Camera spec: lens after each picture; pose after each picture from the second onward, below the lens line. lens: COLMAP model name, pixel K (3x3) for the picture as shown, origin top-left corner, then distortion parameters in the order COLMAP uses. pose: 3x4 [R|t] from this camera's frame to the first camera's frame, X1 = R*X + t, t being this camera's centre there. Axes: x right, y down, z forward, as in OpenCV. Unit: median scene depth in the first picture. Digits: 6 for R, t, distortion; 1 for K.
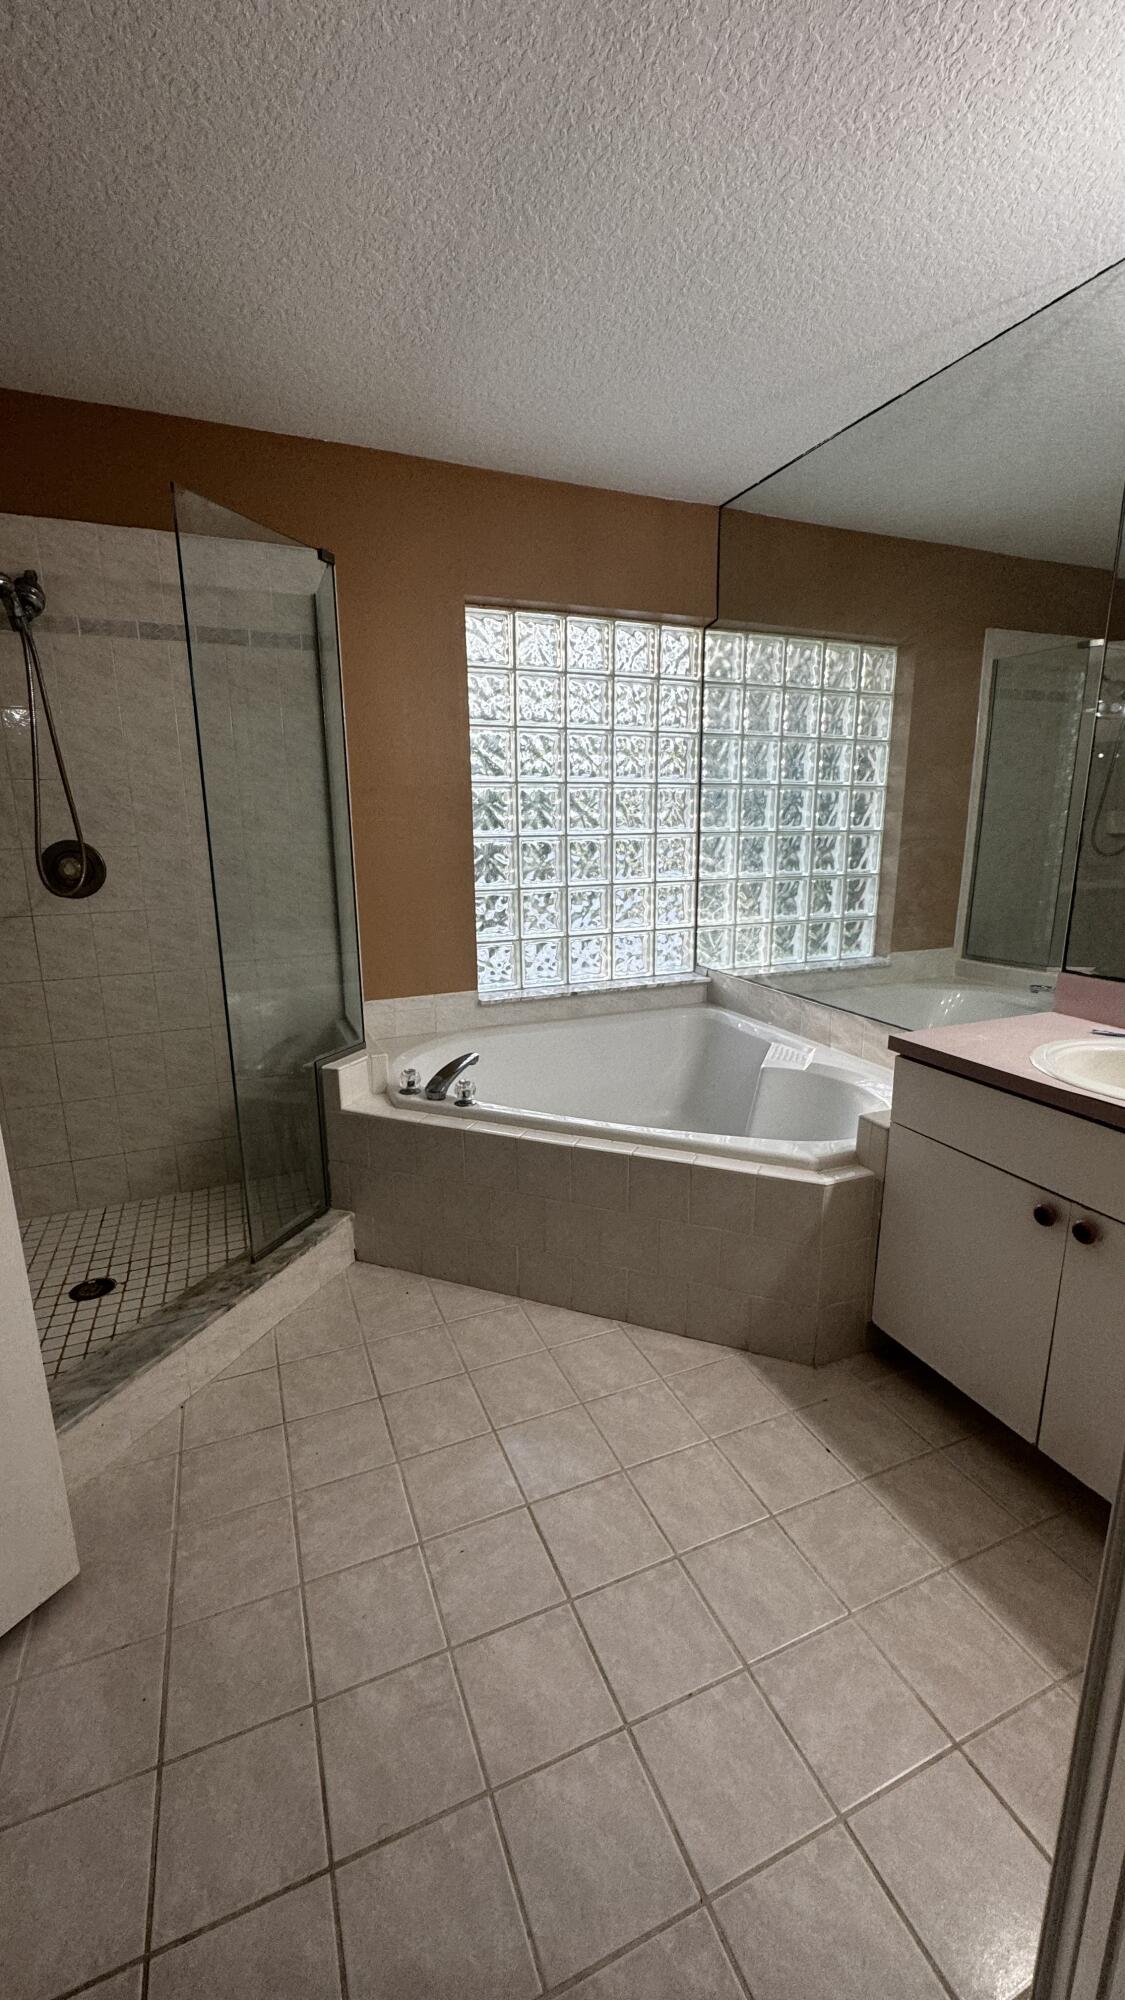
lens RADIAL K [[799.9, 0, 560.1], [0, 799.9, 997.4], [0, 0, 1]] dist [-0.000734, -0.000731]
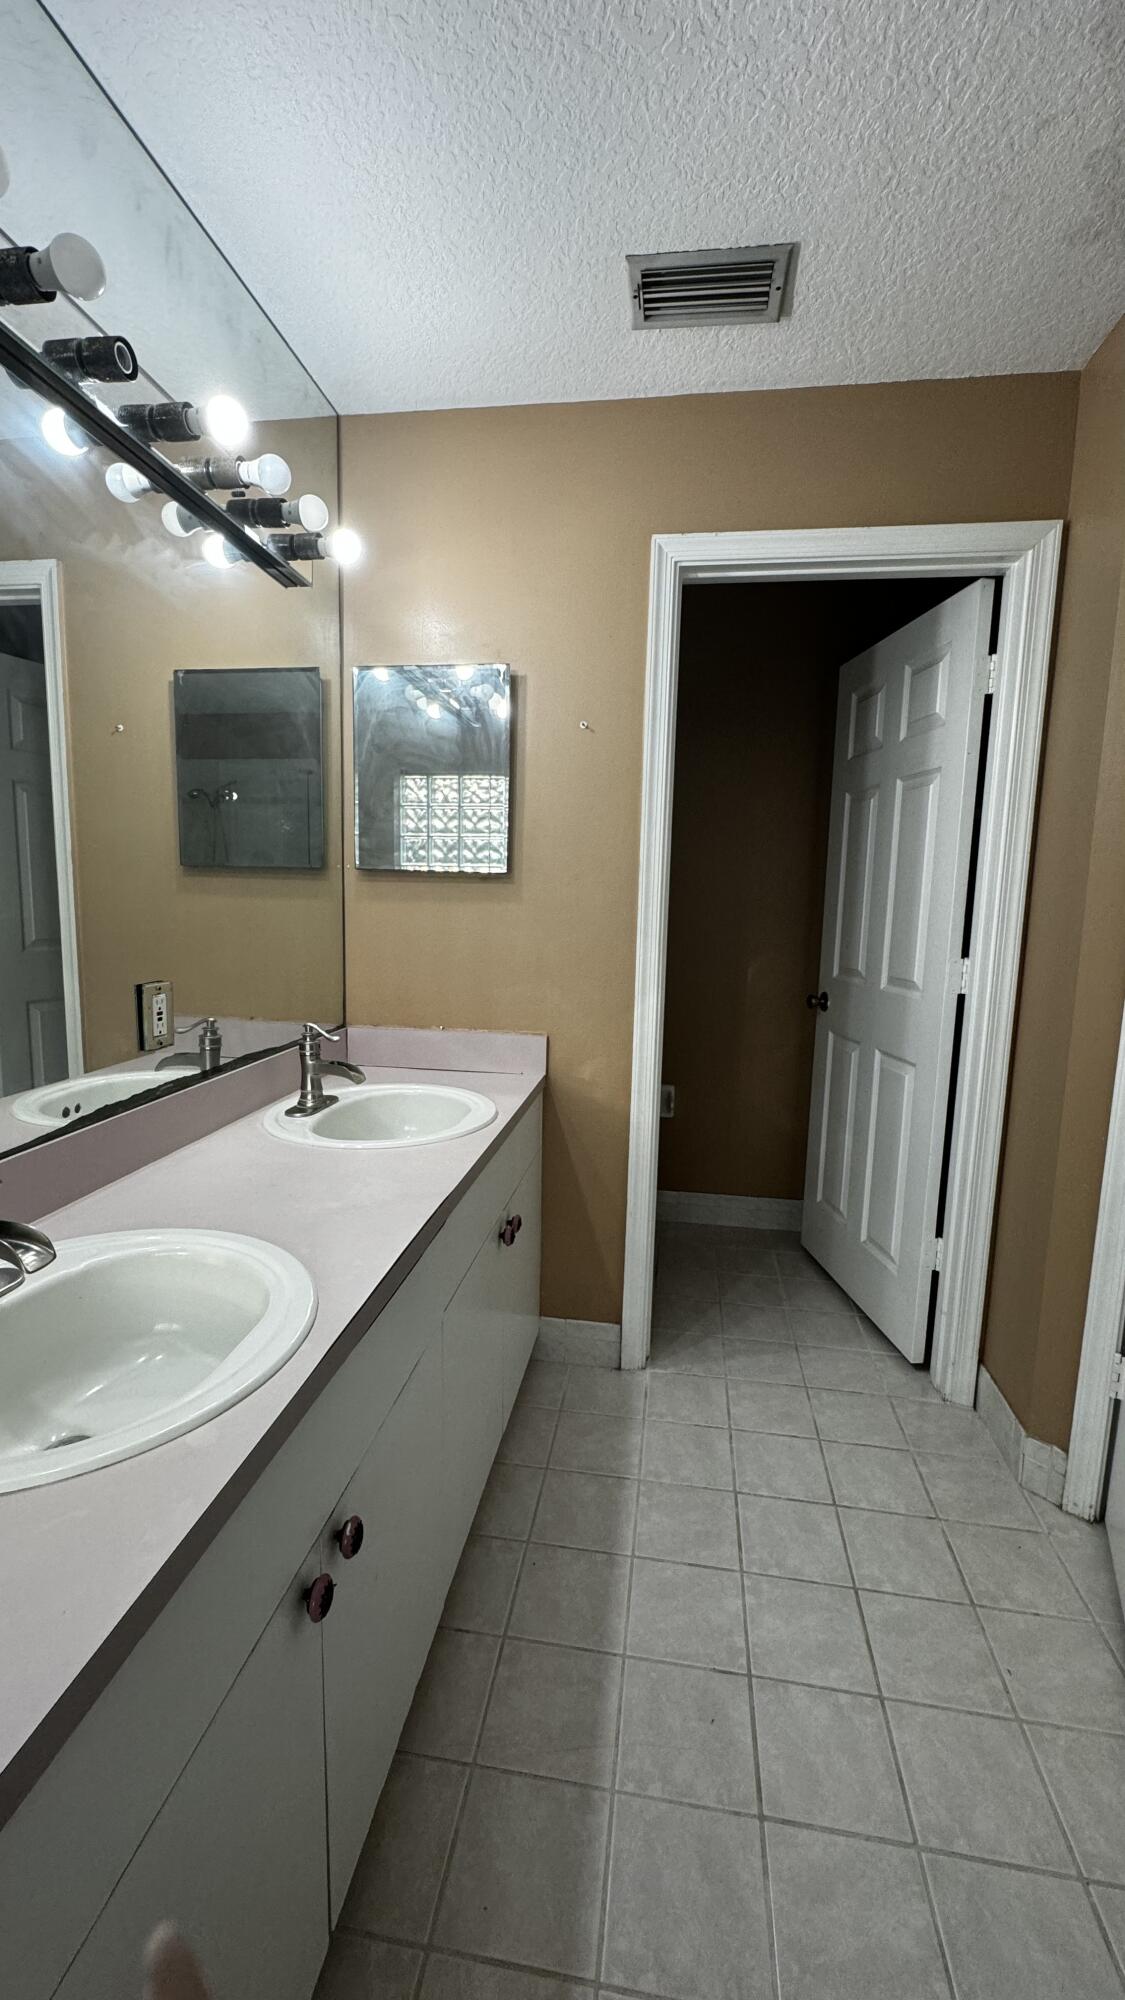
lens RADIAL K [[799.9, 0, 567.0], [0, 799.9, 1000.5], [0, 0, 1]] dist [-0.000734, -0.000731]
pose [[-0.855370, -0.081556, 0.511557, 0.275224], [0.090775, 0.948650, 0.303025, -0.348074], [-0.510001, 0.305635, -0.804043, 1.593210]]
